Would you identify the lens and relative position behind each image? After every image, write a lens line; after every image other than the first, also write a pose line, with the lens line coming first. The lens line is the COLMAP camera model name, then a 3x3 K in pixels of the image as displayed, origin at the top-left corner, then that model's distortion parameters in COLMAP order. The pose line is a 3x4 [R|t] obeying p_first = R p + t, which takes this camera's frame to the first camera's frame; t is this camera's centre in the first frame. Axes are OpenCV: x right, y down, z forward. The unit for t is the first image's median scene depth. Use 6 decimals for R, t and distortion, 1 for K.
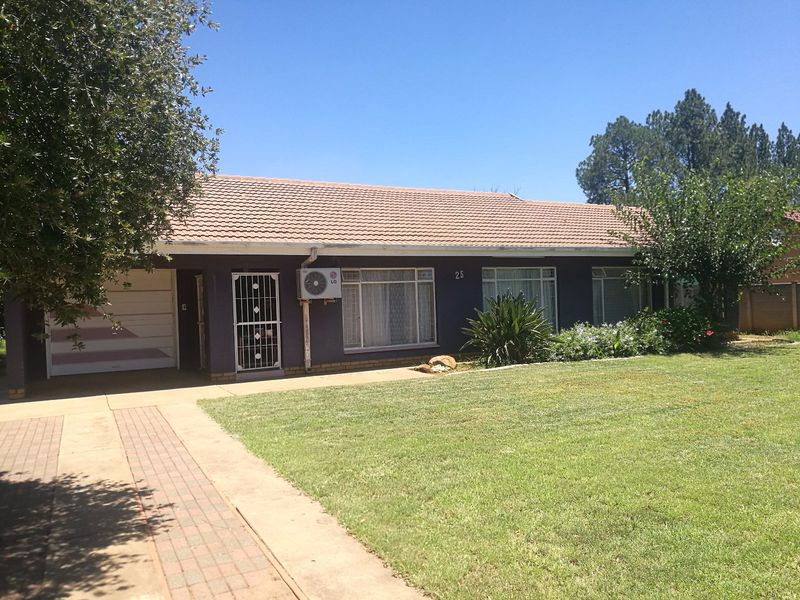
lens RADIAL K [[604.5, 0, 400.0], [0, 604.5, 300.0], [0, 0, 1]] dist [0.007139, 0.000183]
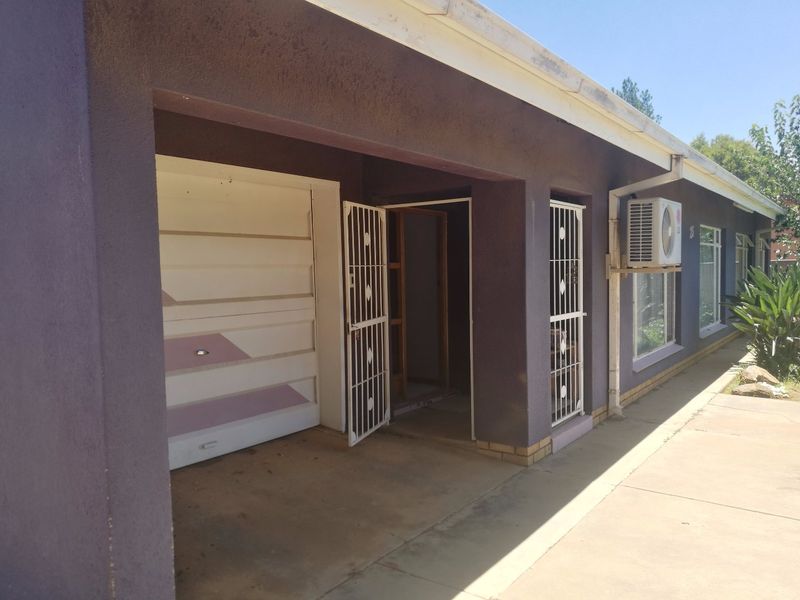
lens RADIAL K [[628.3, 0, 400.0], [0, 628.3, 300.0], [0, 0, 1]] dist [0.005251, -0.002056]
pose [[0.904291, -0.003836, 0.426898, -0.538690], [-0.010922, 0.999424, 0.032117, 0.012203], [-0.426776, -0.033706, 0.903729, 0.635747]]
